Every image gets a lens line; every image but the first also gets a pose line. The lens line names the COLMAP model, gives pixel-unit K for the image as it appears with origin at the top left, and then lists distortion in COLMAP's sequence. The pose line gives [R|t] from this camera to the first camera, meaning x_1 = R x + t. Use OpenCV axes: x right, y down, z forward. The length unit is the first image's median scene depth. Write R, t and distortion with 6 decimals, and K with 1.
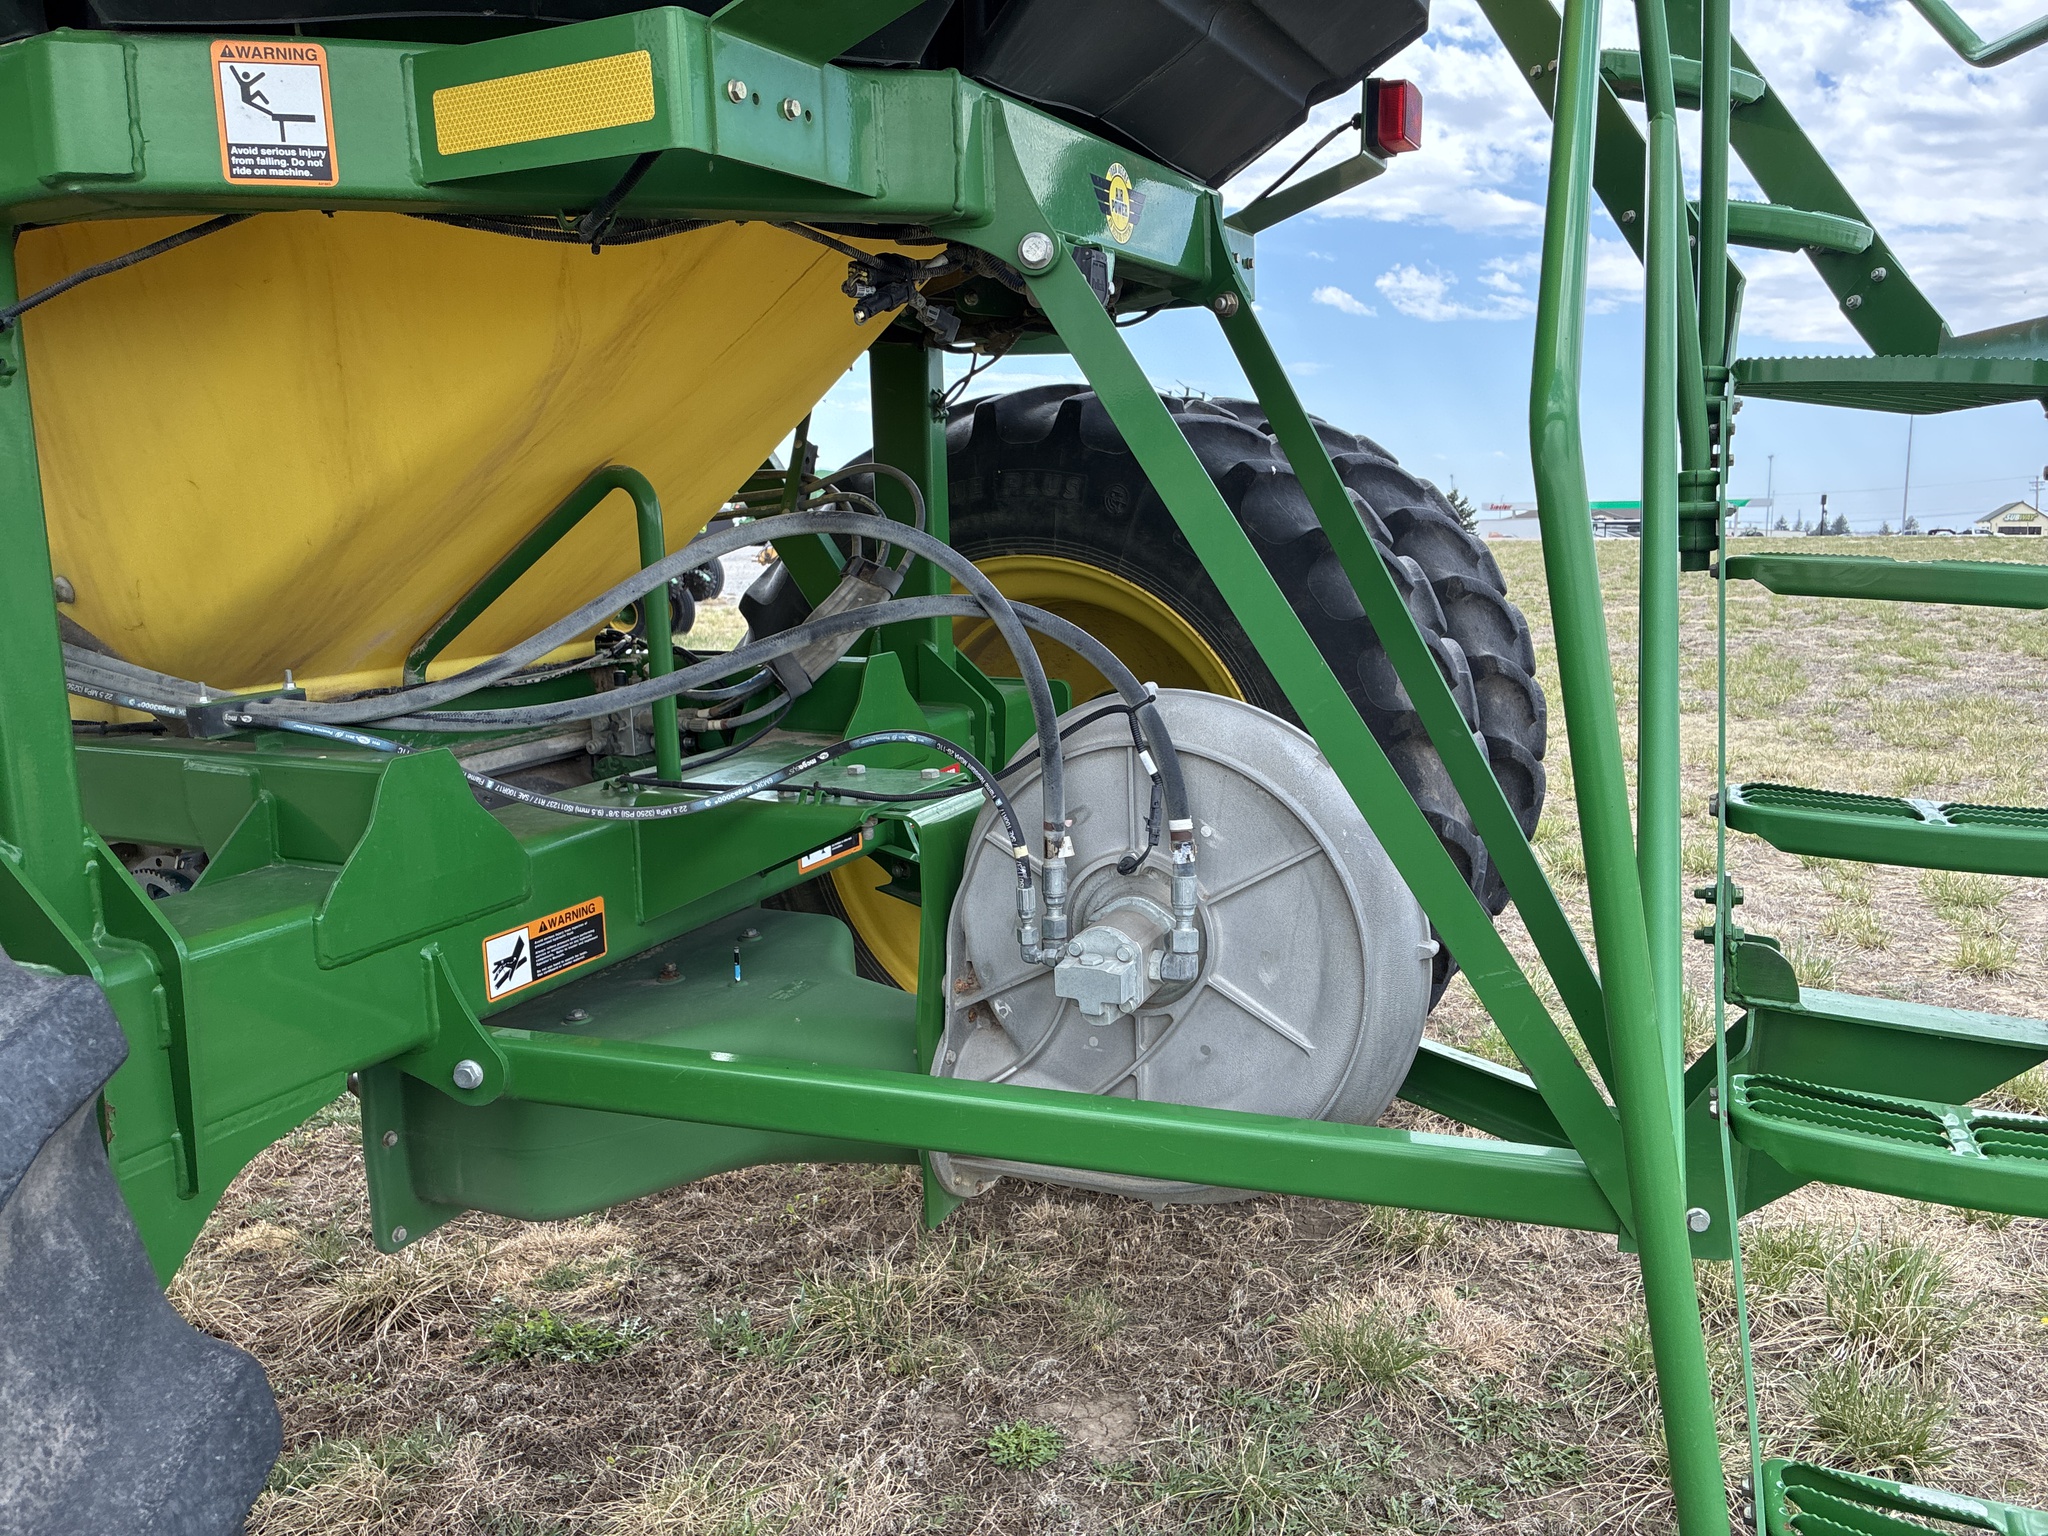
lens RADIAL K [[1581.1, 0, 1011.7], [0, 1581.1, 778.8], [0, 0, 1]] dist [0.031141, -0.036724]
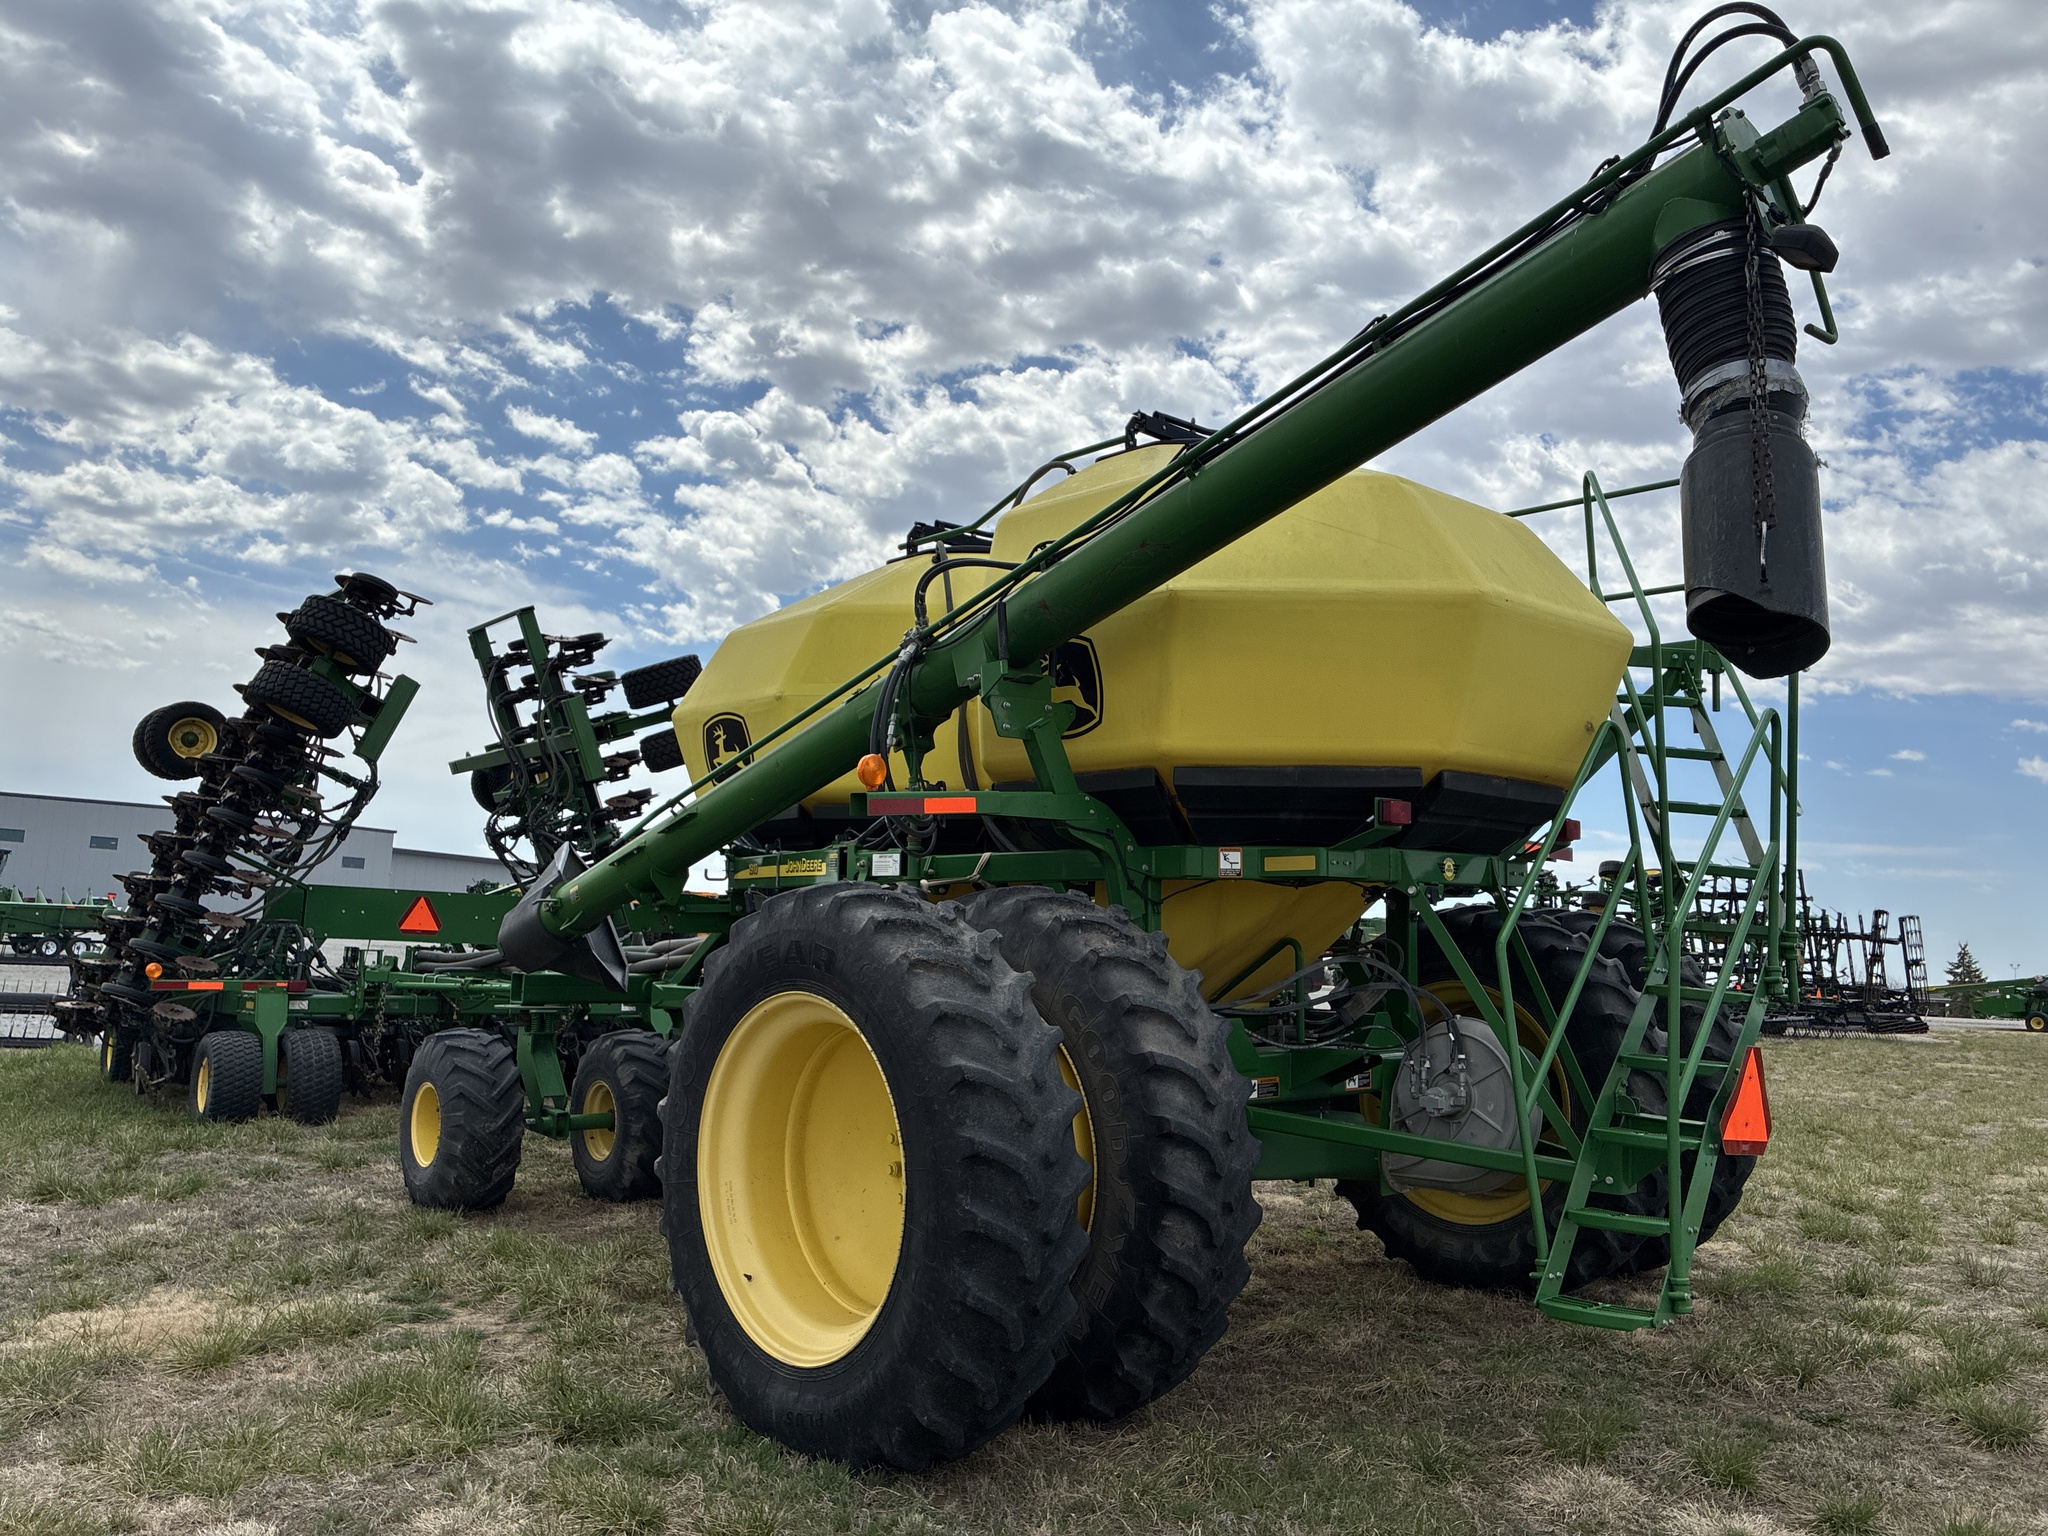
lens RADIAL K [[1581.1, 0, 1011.7], [0, 1581.1, 778.8], [0, 0, 1]] dist [0.031141, -0.036724]
pose [[0.933438, 0.007273, -0.358666, 0.399848], [-0.105637, 0.961038, -0.255433, 0.400840], [0.342834, 0.276319, 0.897838, -2.343702]]
